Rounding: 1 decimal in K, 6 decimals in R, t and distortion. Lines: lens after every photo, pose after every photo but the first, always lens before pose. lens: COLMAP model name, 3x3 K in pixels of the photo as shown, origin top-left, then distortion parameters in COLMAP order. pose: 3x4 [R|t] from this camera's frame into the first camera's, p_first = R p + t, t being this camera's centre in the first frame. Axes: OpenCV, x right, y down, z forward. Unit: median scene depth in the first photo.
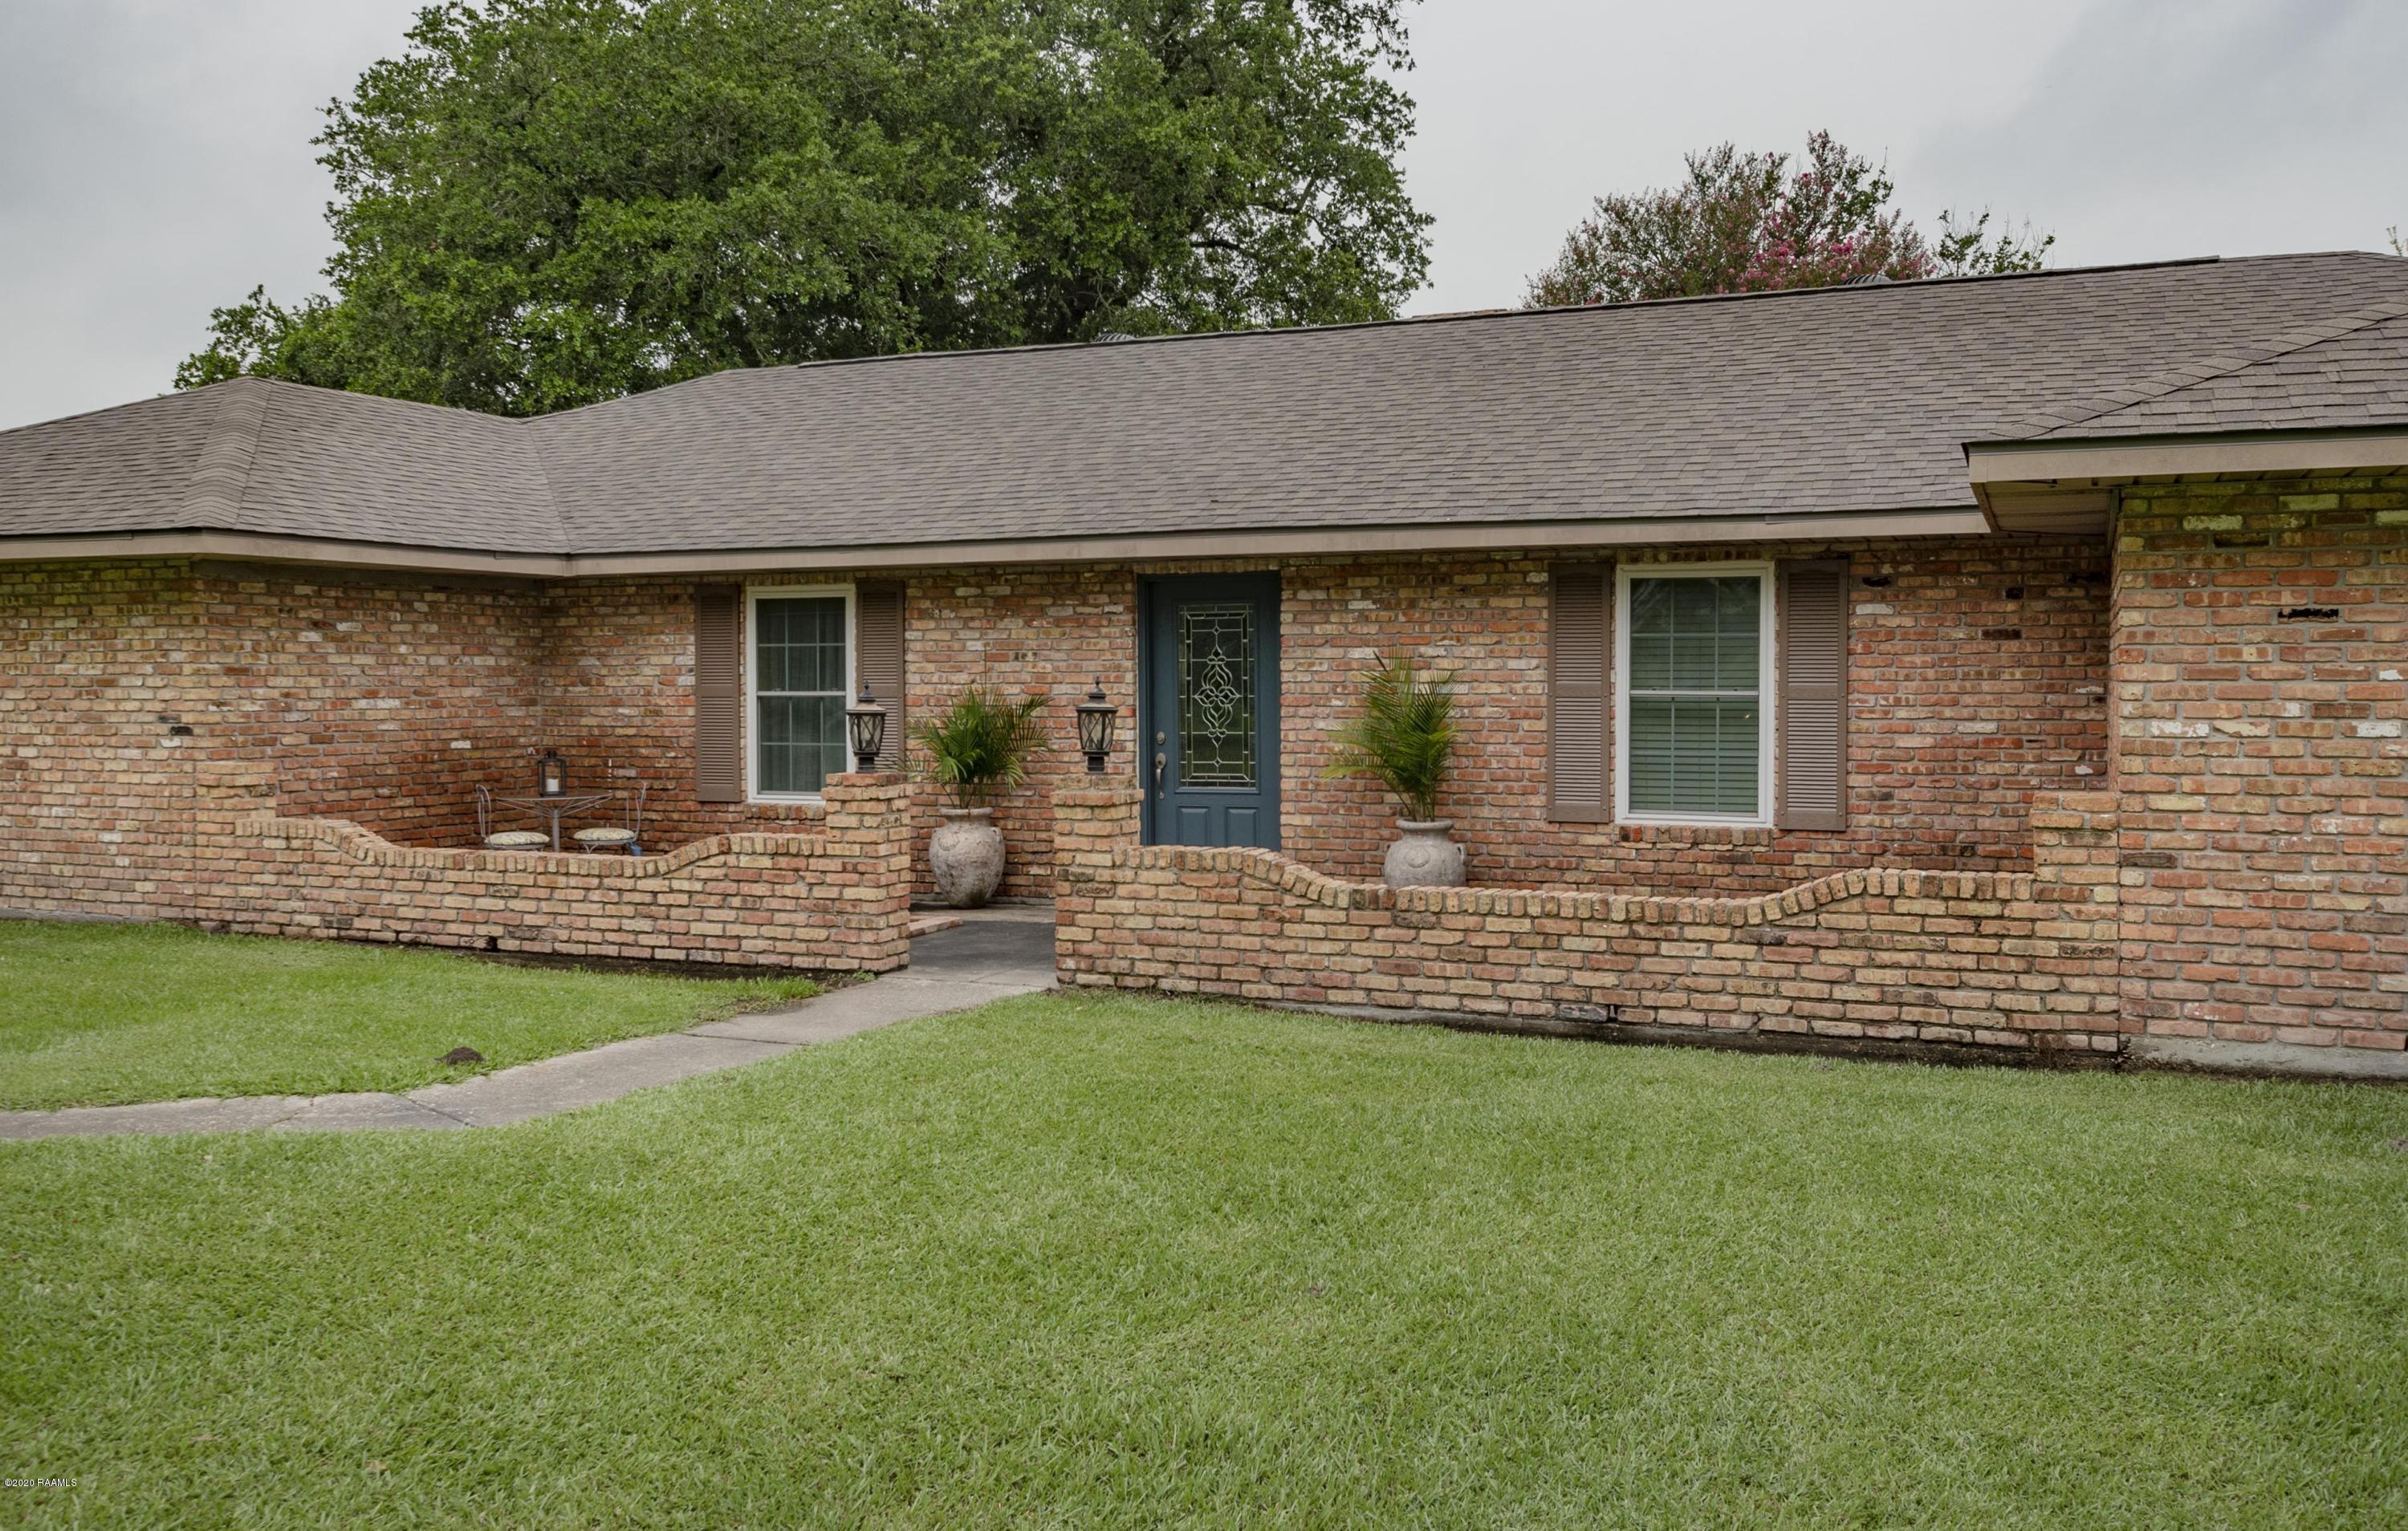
lens RADIAL K [[2111.1, 0, 1200.1], [0, 2111.1, 673.4], [0, 0, 1]] dist [0.005657, -0.006014]
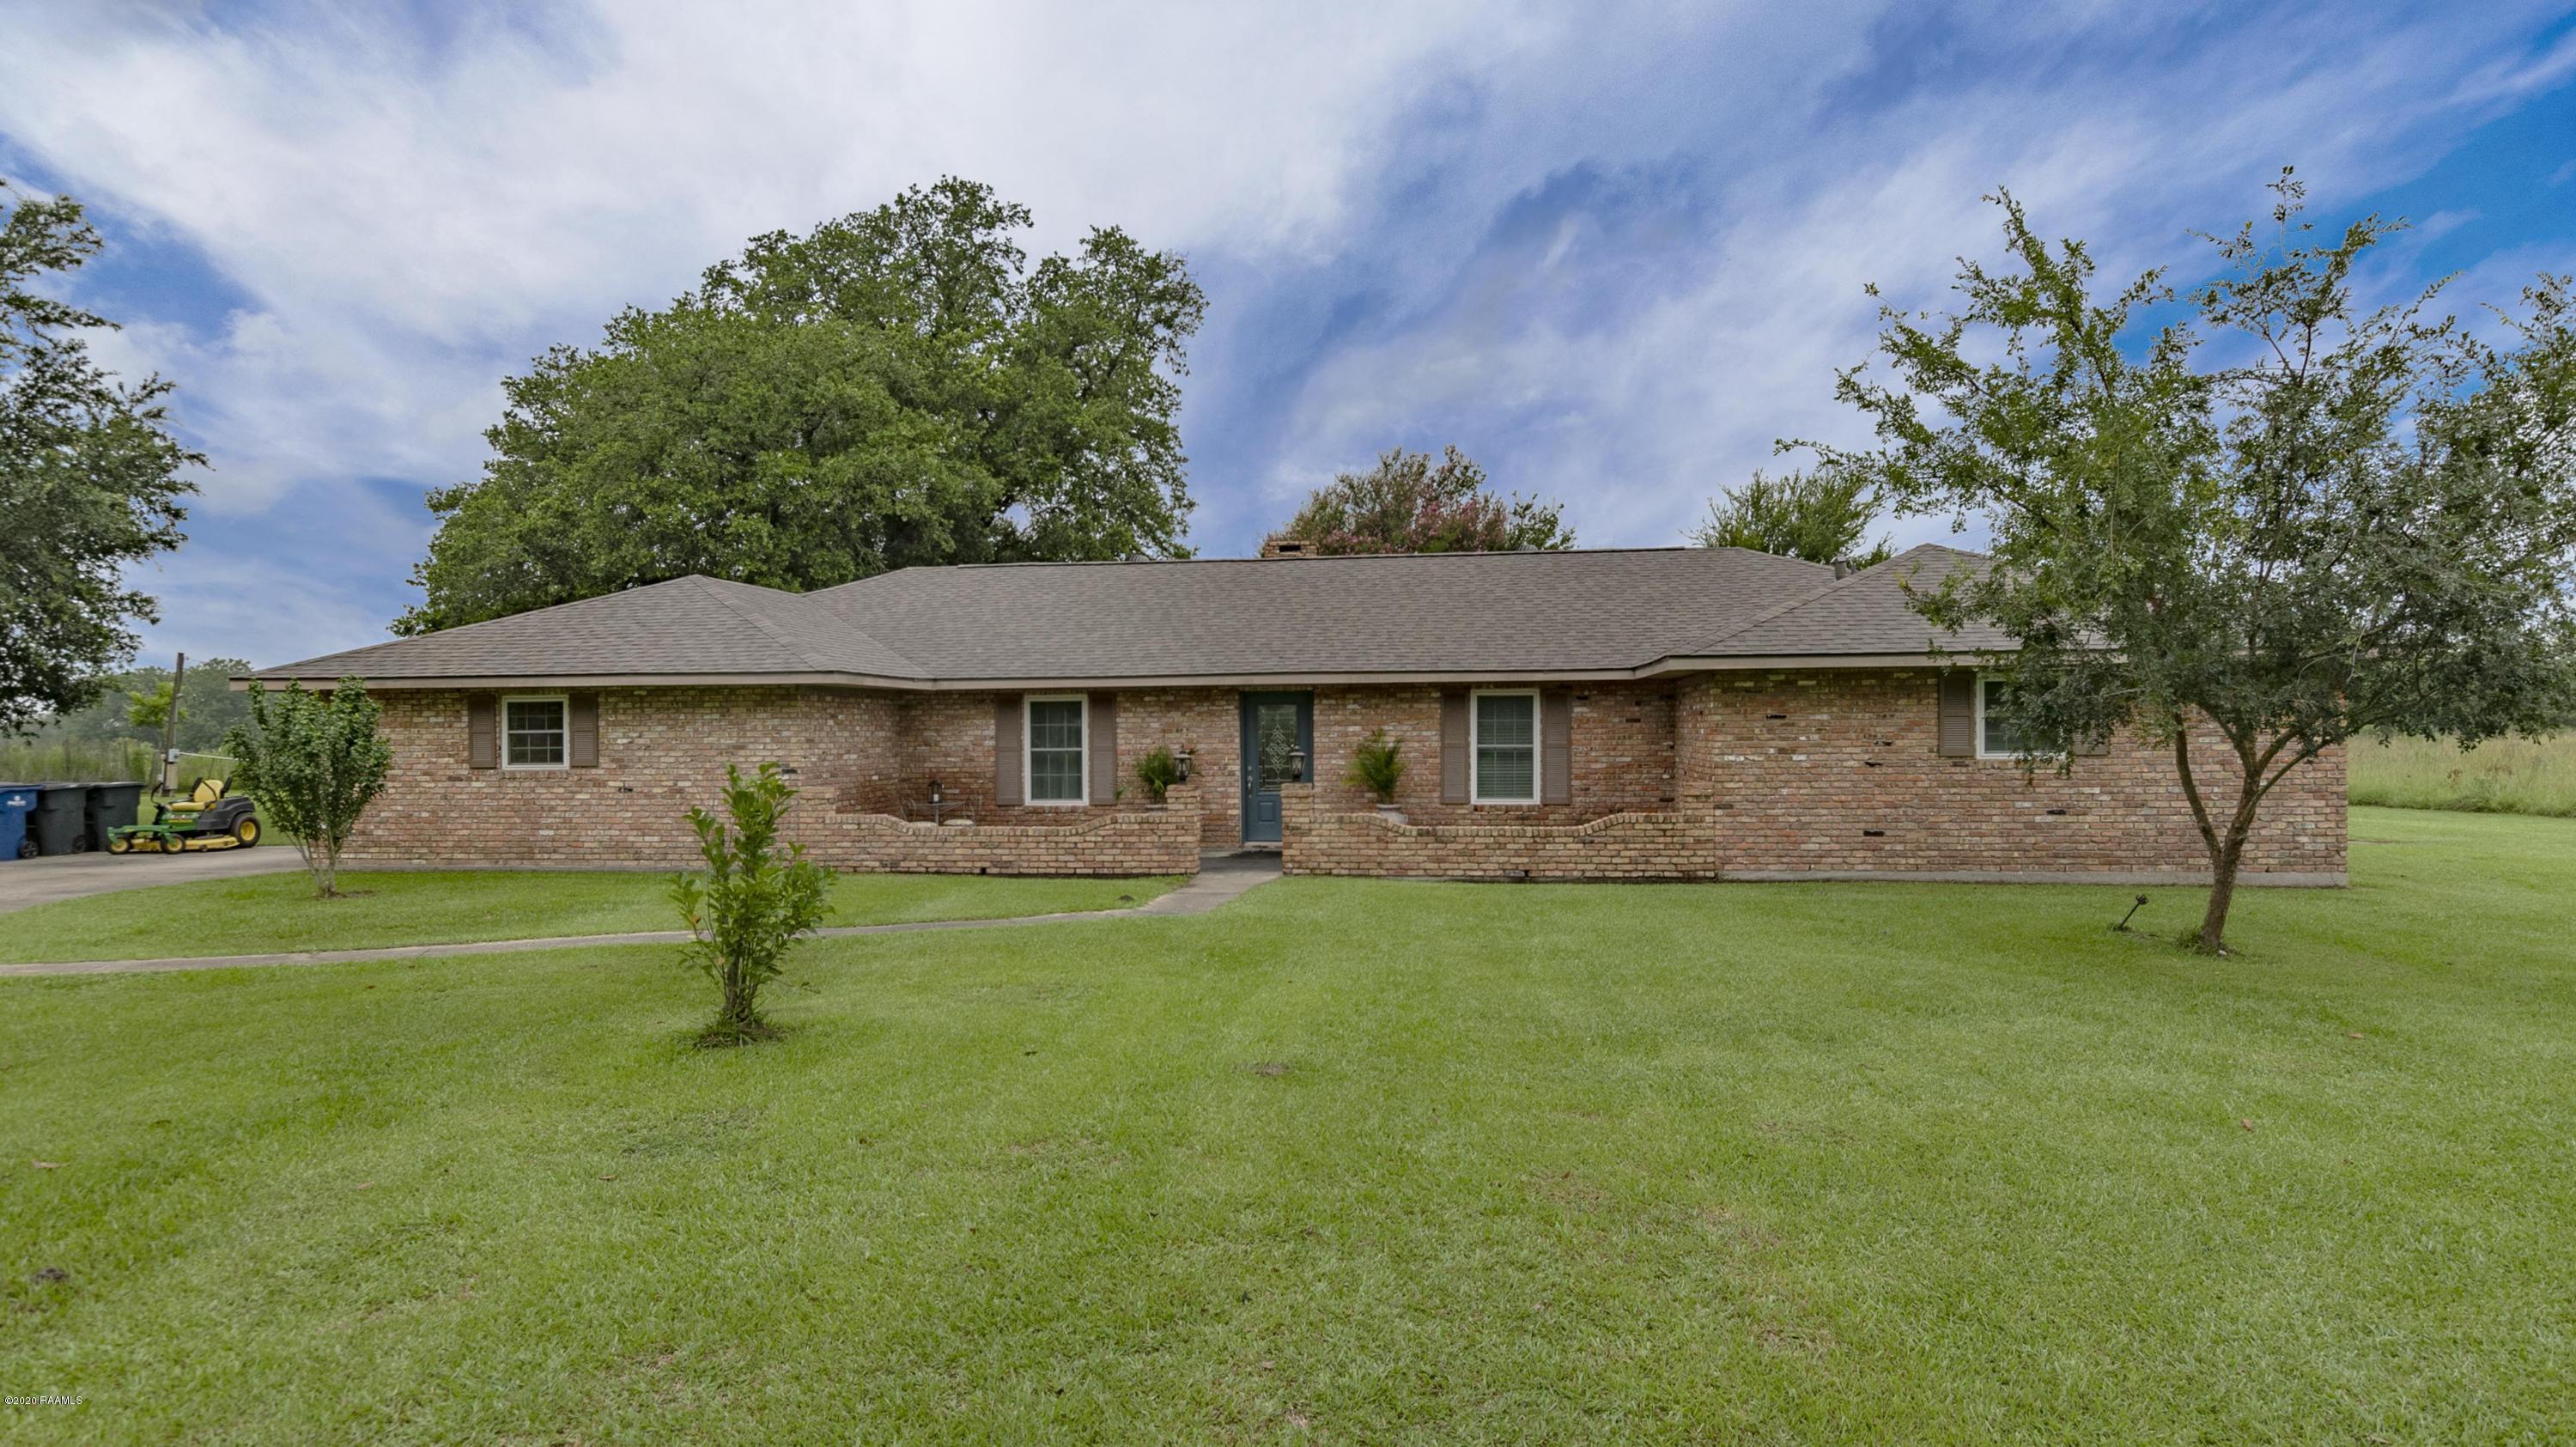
lens RADIAL K [[1467.5, 0, 1294.4], [0, 1467.5, 712.6], [0, 0, 1]] dist [-0.002096, 0.000346]
pose [[0.963826, -0.002639, 0.266519, -0.398052], [0.005498, 0.999935, -0.009979, -0.011765], [-0.266475, 0.011084, 0.963778, -0.460805]]
